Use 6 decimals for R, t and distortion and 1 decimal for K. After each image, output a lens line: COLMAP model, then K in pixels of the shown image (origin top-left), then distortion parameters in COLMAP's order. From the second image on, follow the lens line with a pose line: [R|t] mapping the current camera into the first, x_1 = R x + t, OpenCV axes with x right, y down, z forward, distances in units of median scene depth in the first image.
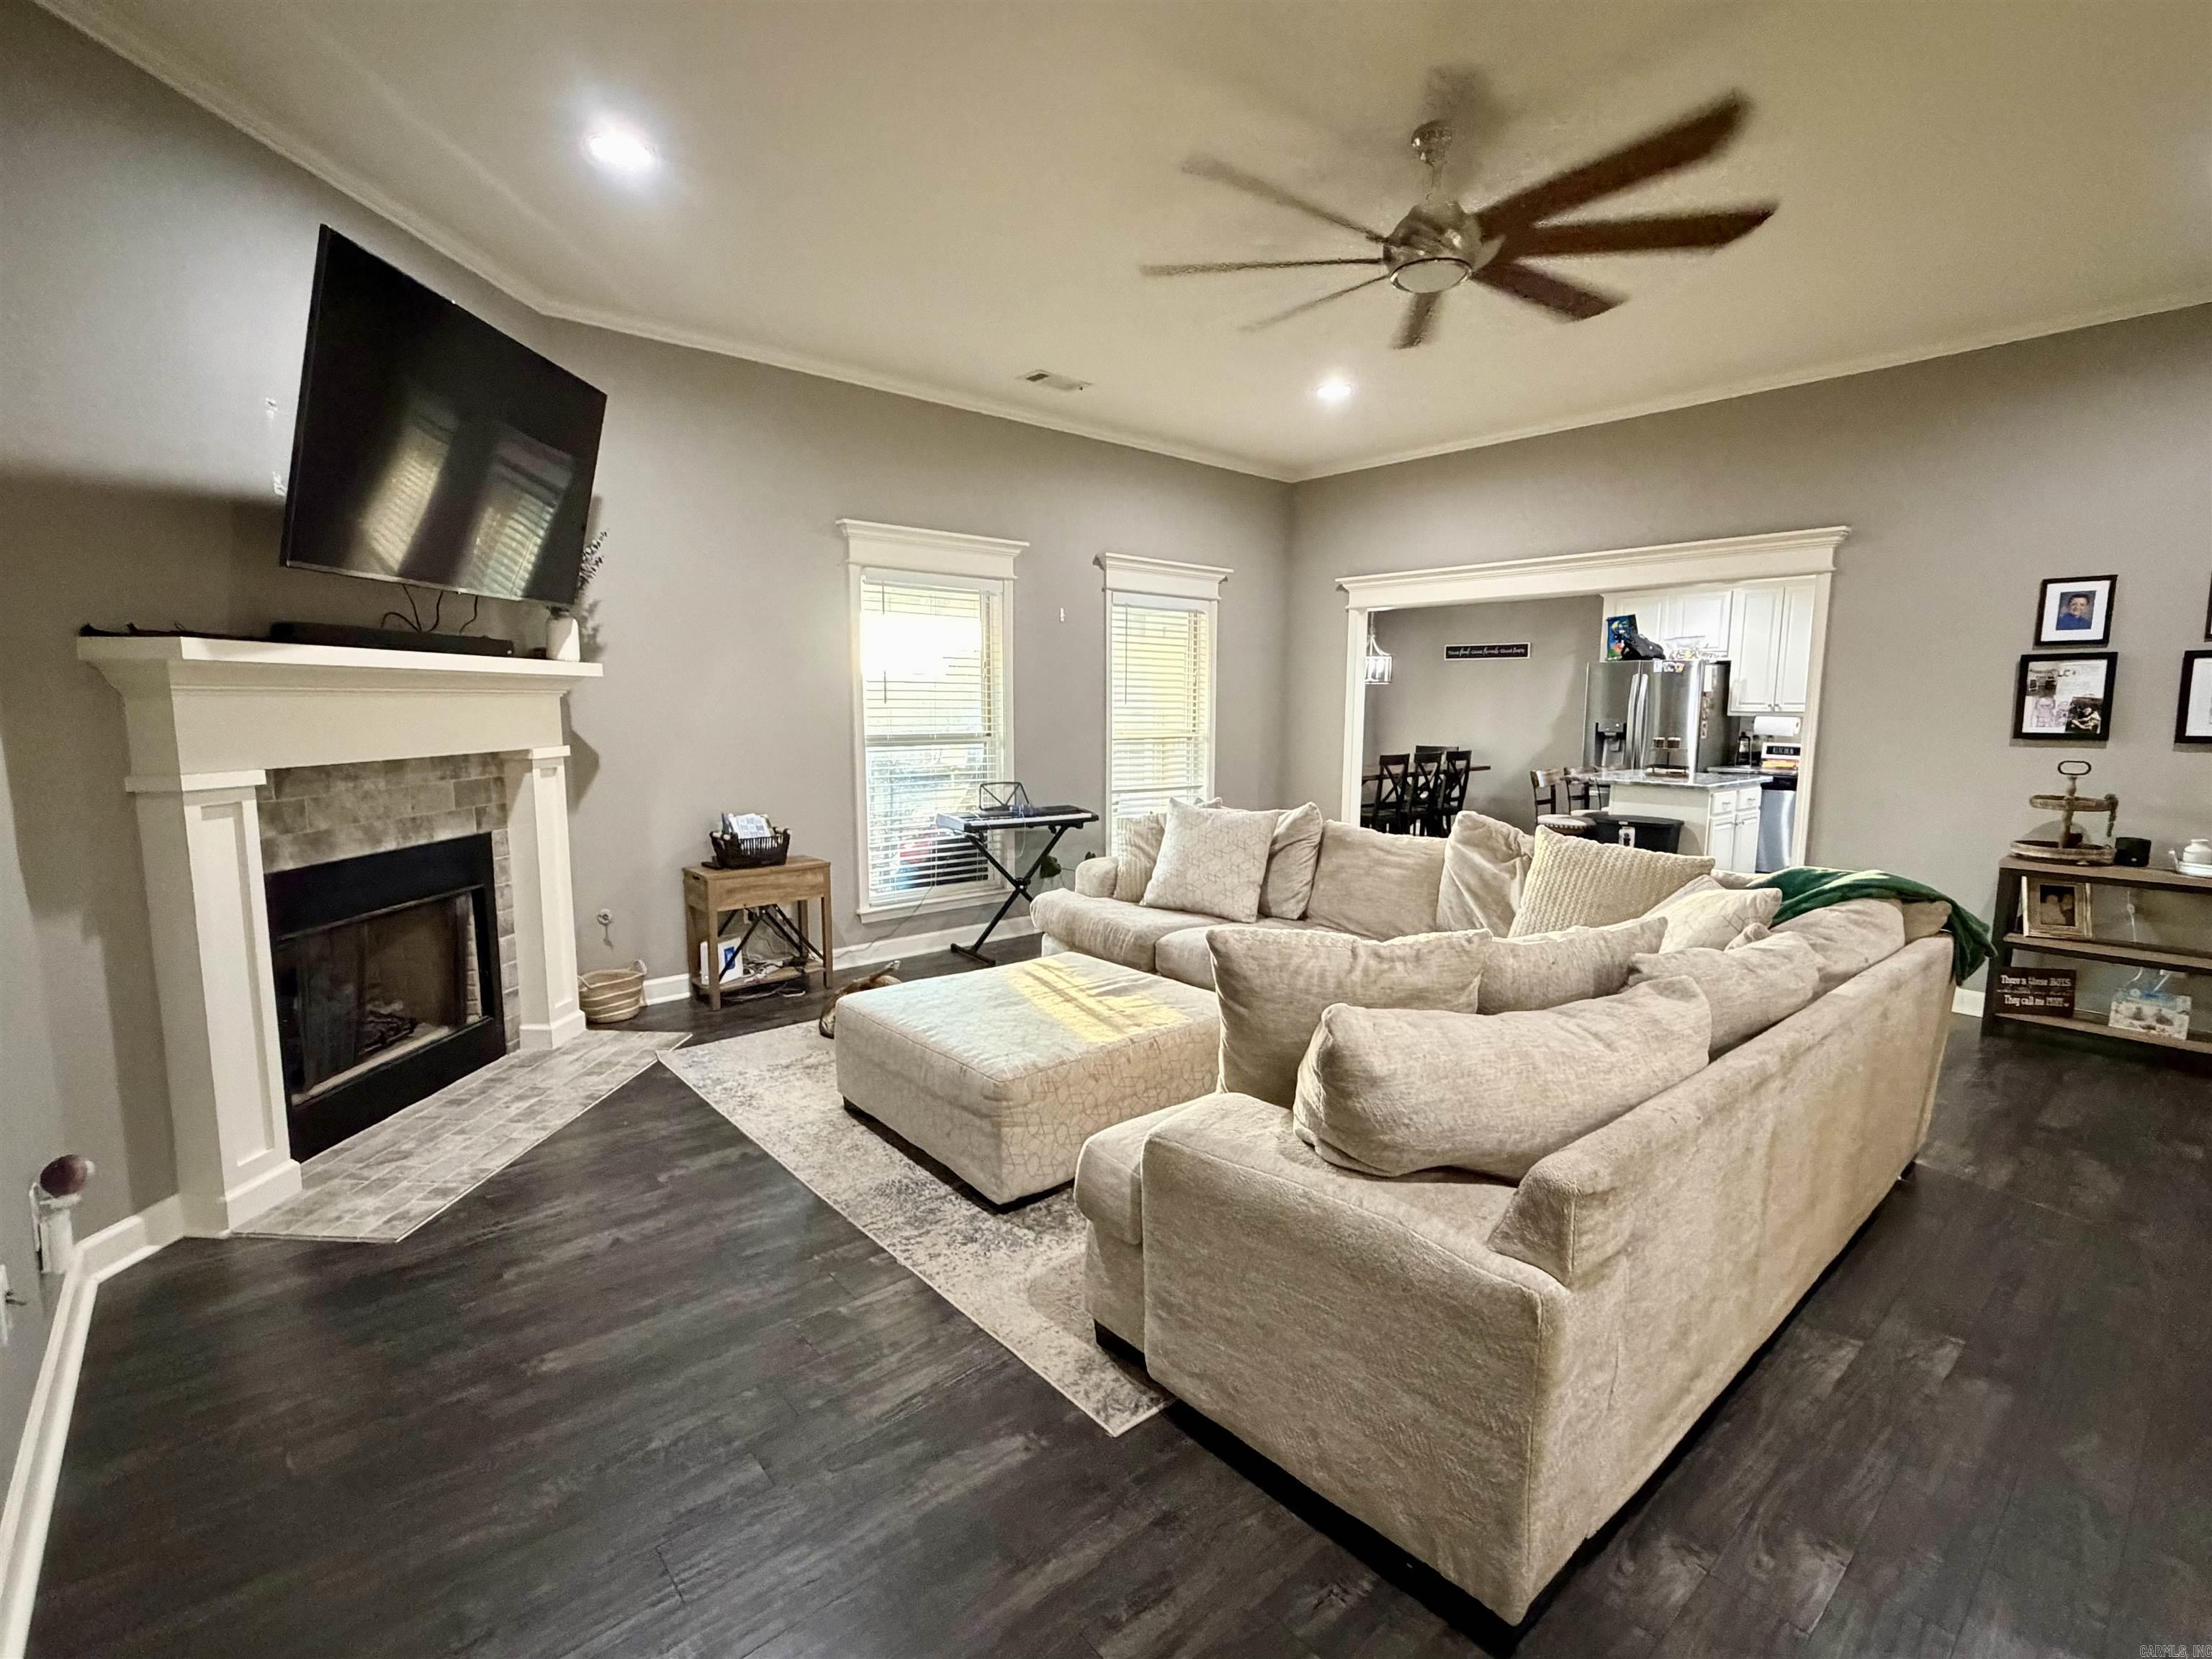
lens RADIAL K [[1016.4, 0, 1108.8], [0, 1016.4, 829.2], [0, 0, 1]] dist [-0.000371, -0.000109]
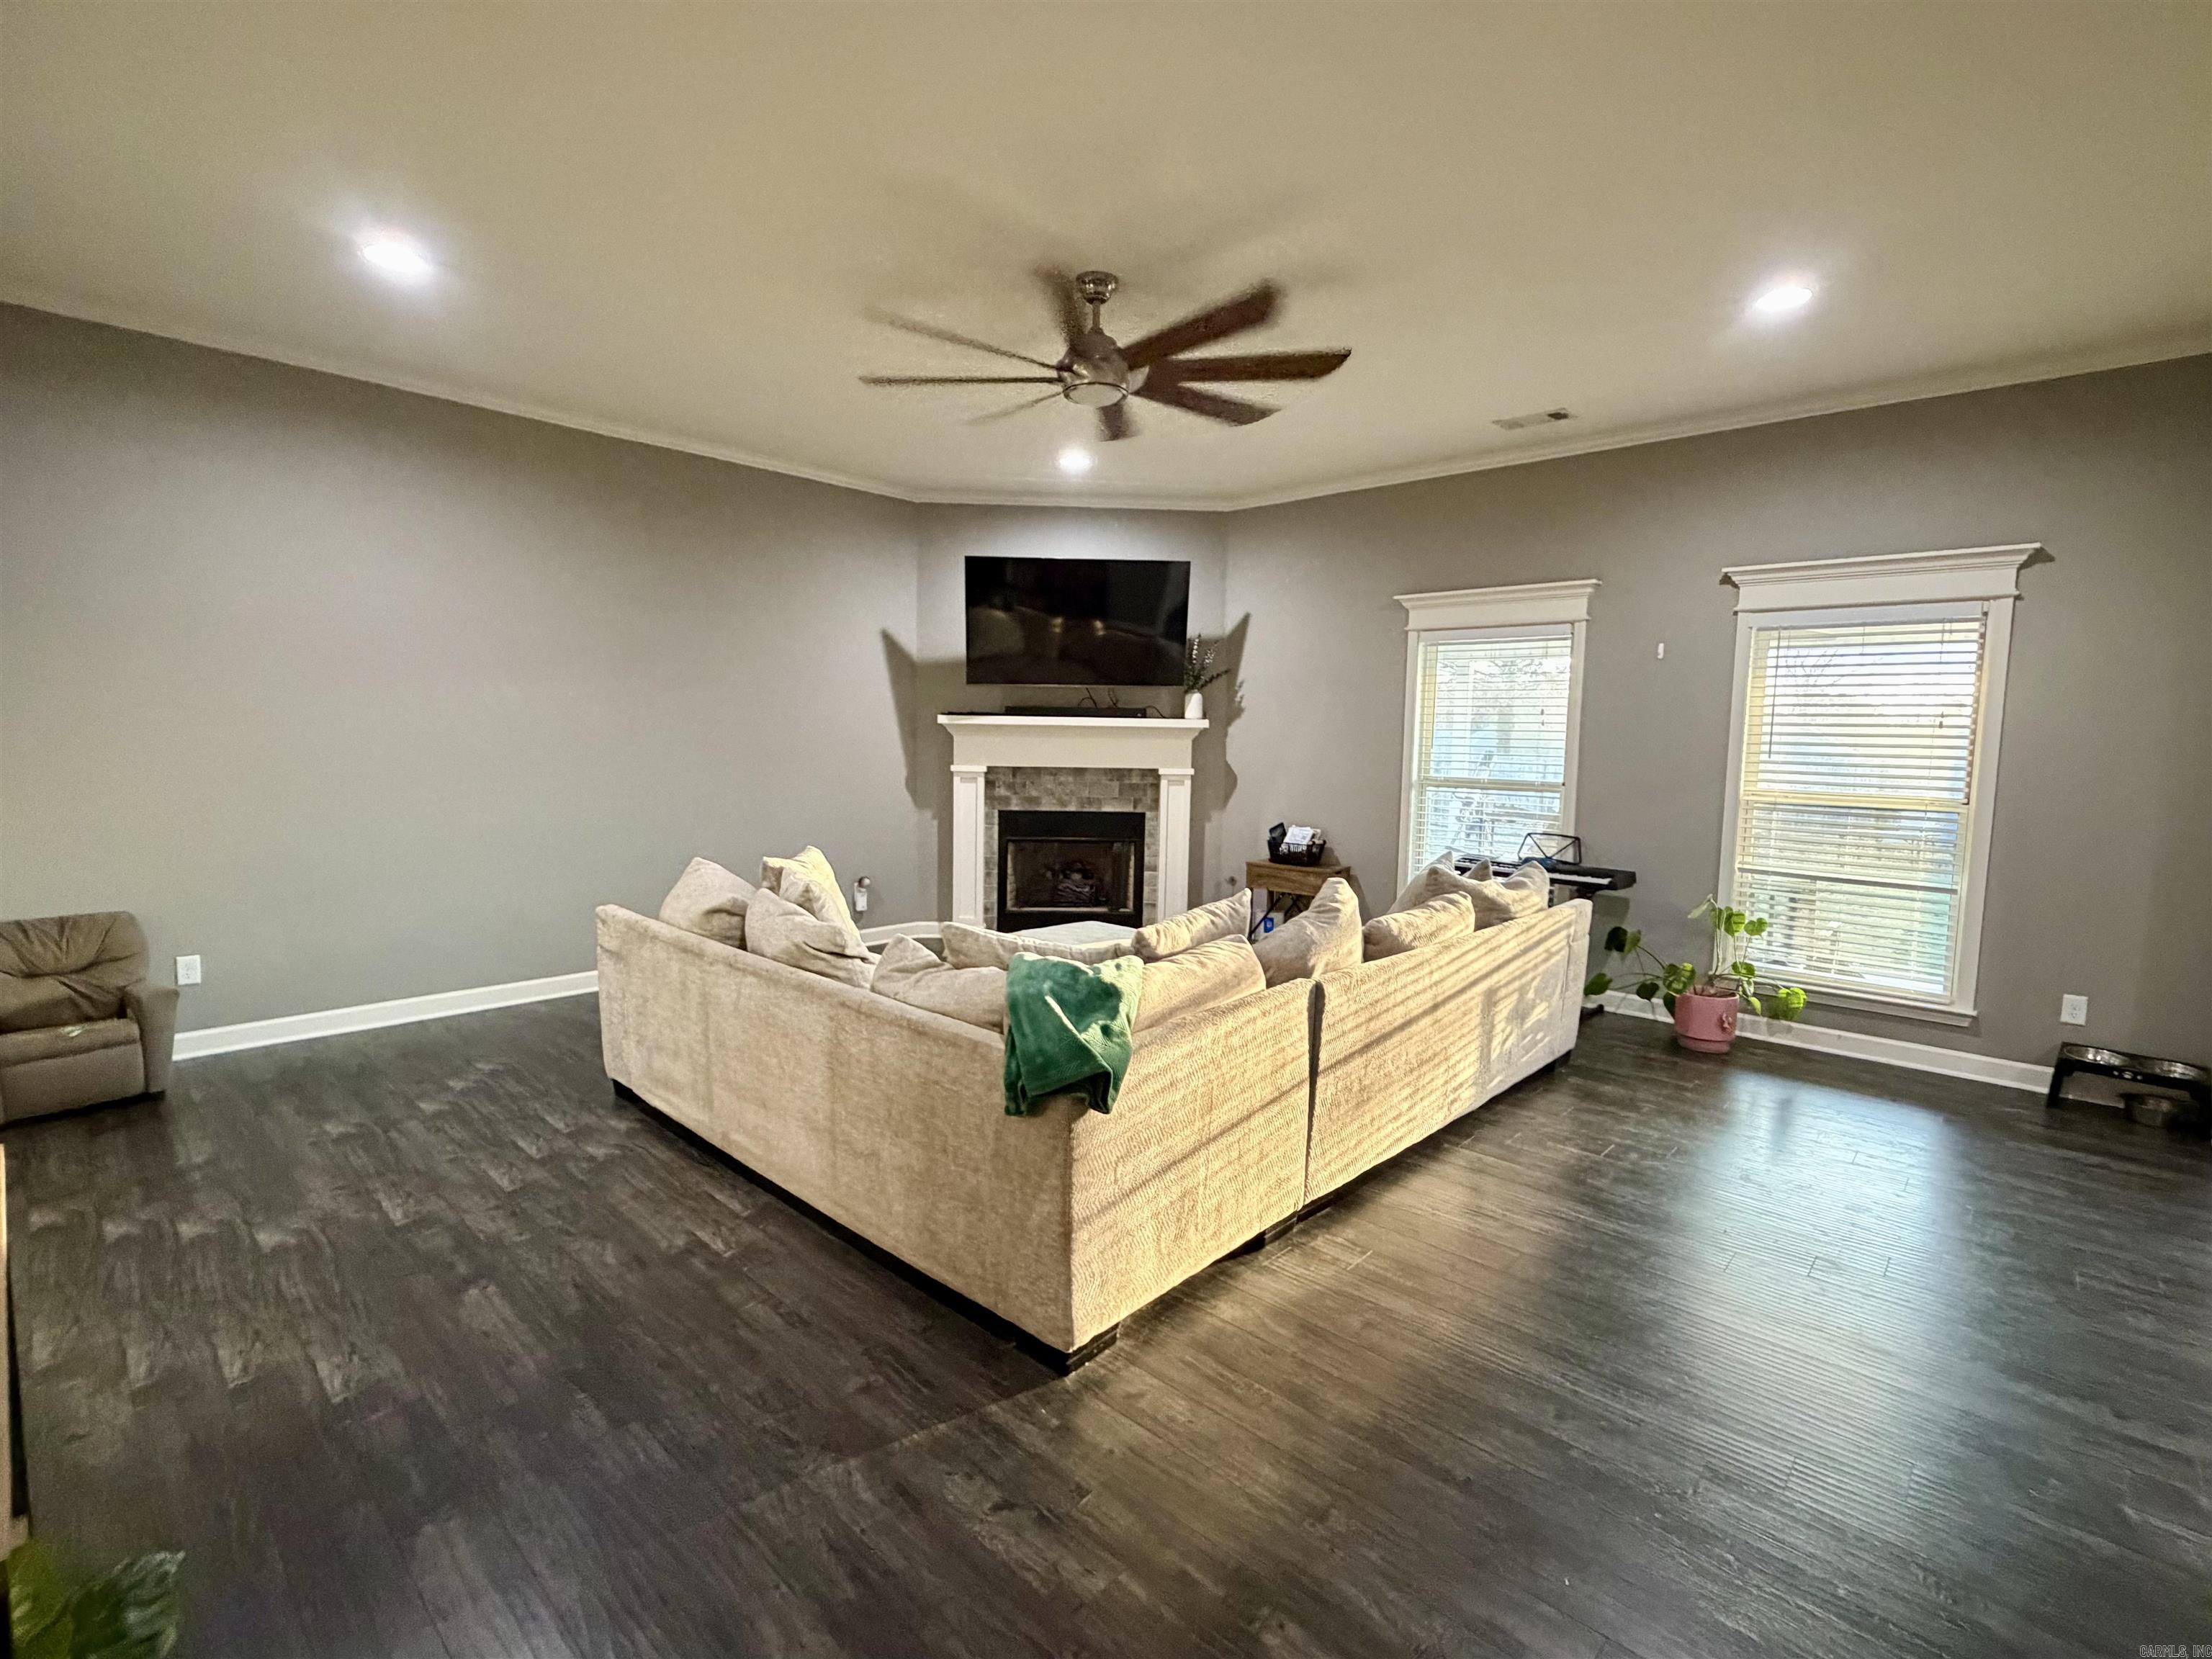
lens RADIAL K [[1016.4, 0, 1108.8], [0, 1016.4, 829.2], [0, 0, 1]] dist [-0.000371, -0.000109]
pose [[0.113568, 0.095619, -0.988918, 1.379697], [-0.140528, 0.986897, 0.079285, -0.119312], [0.983542, 0.129967, 0.125517, 0.820700]]
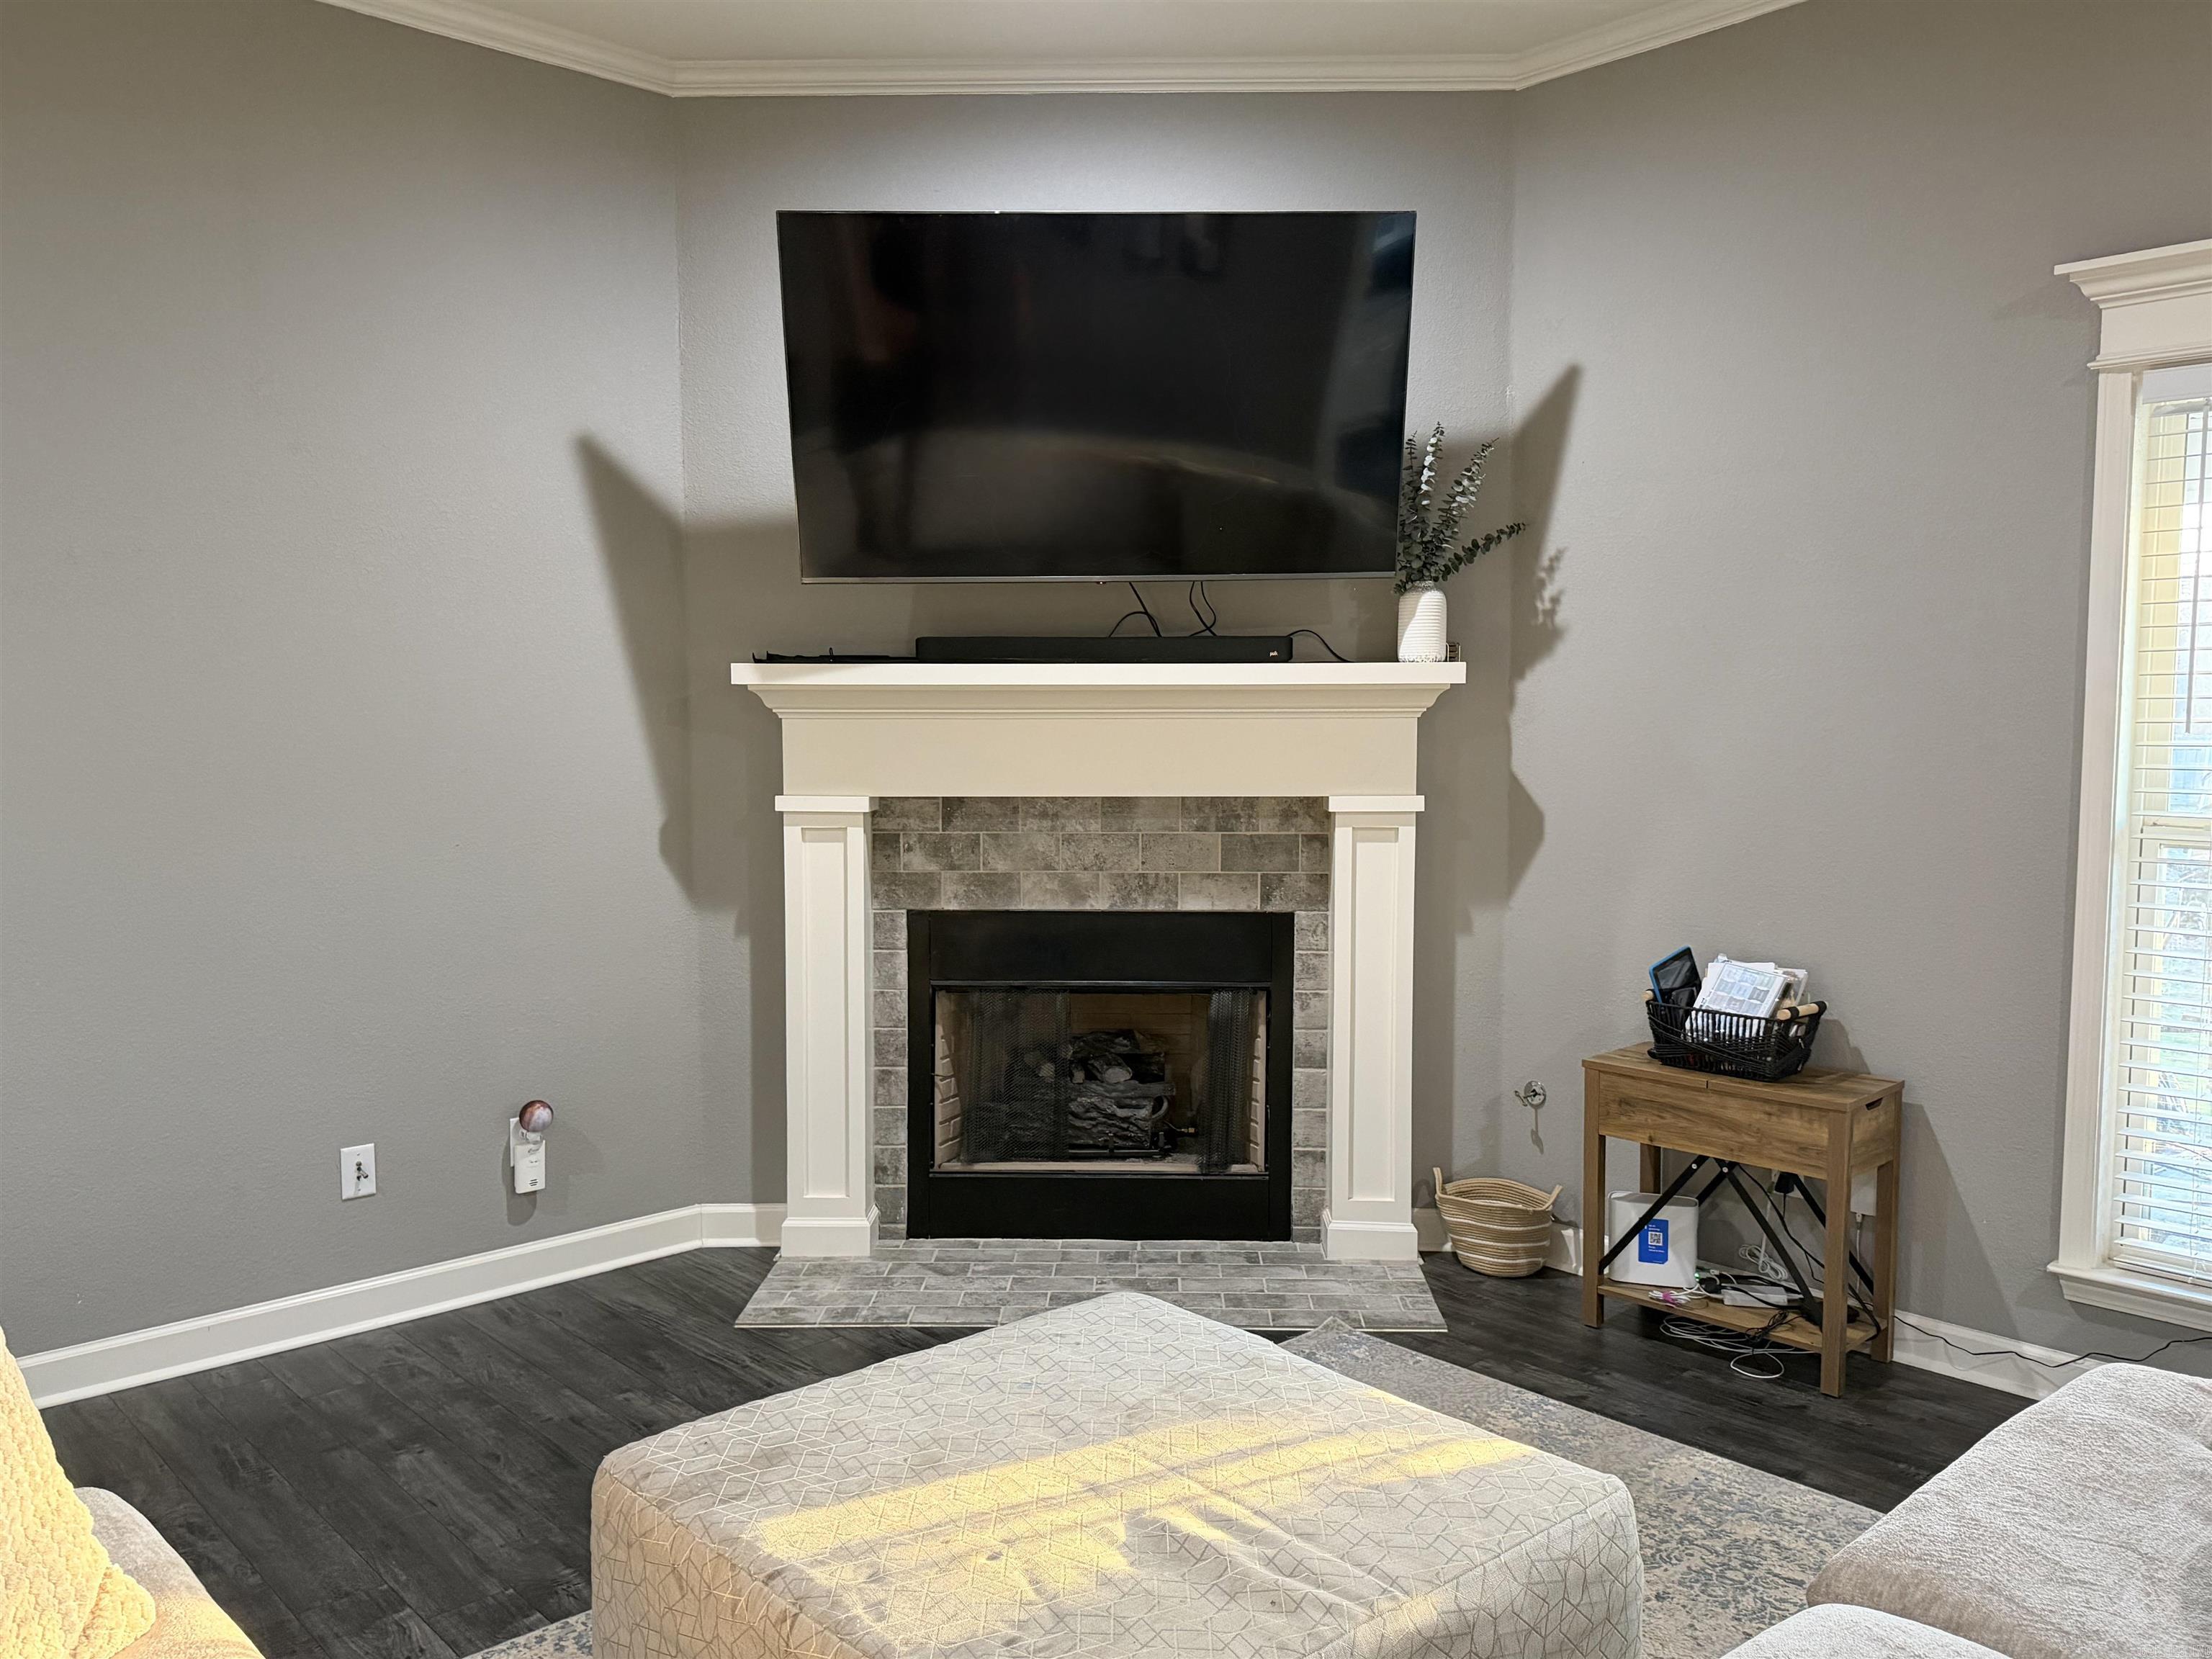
lens RADIAL K [[1675.0, 0, 1108.6], [0, 1675.0, 830.1], [0, 0, 1]] dist [0.043917, -0.004559]
pose [[0.040739, 0.070985, -0.996645, 0.596707], [-0.123980, 0.990124, 0.065453, -0.128790], [0.991448, 0.120898, 0.049138, 0.939441]]
